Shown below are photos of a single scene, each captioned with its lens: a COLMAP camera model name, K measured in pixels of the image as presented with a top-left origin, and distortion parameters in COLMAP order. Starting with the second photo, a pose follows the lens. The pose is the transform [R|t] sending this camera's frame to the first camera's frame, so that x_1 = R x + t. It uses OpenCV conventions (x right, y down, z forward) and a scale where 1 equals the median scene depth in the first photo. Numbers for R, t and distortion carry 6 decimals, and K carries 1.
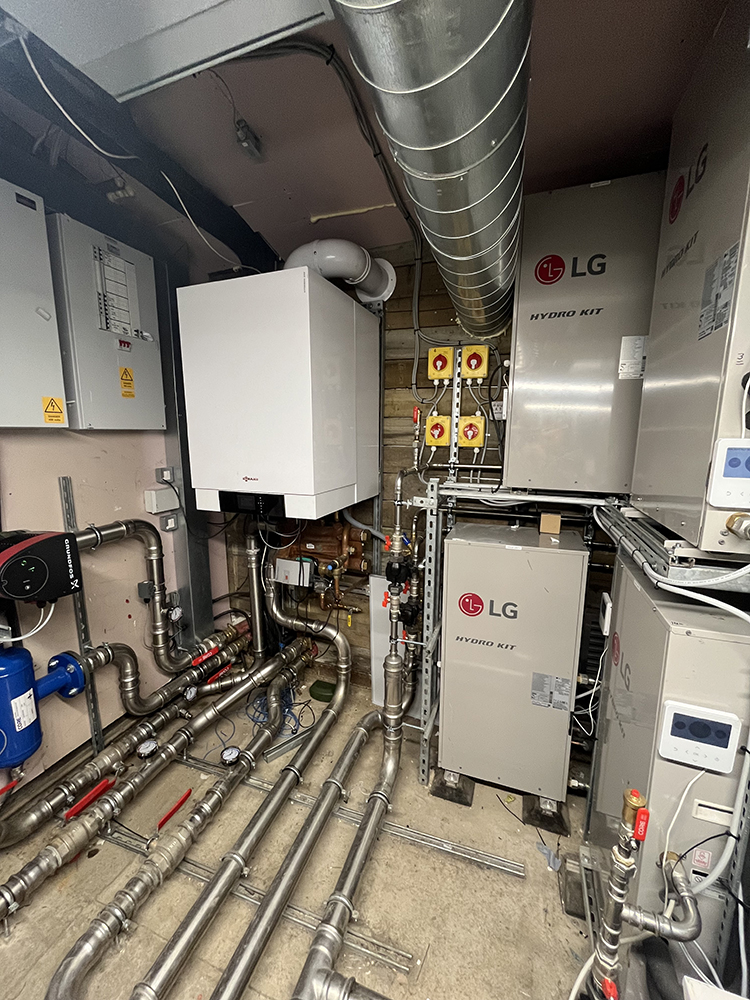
lens RADIAL K [[406.3, 0, 376.1], [0, 406.3, 500.3], [0, 0, 1]] dist [-0.002744, -0.000241]
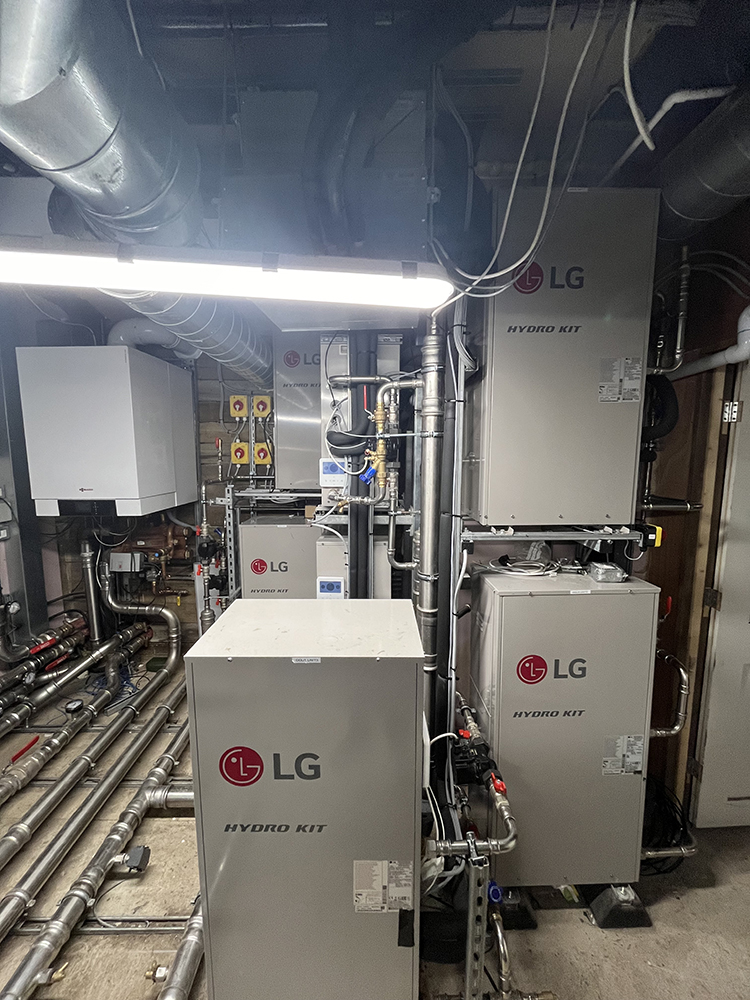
lens RADIAL K [[406.3, 0, 374.1], [0, 406.3, 501.6], [0, 0, 1]] dist [-0.002744, -0.000241]
pose [[0.941466, -0.042915, 0.334366, 0.111963], [0.057549, 0.997764, -0.033978, 0.070907], [-0.332161, 0.051231, 0.941830, -0.470927]]
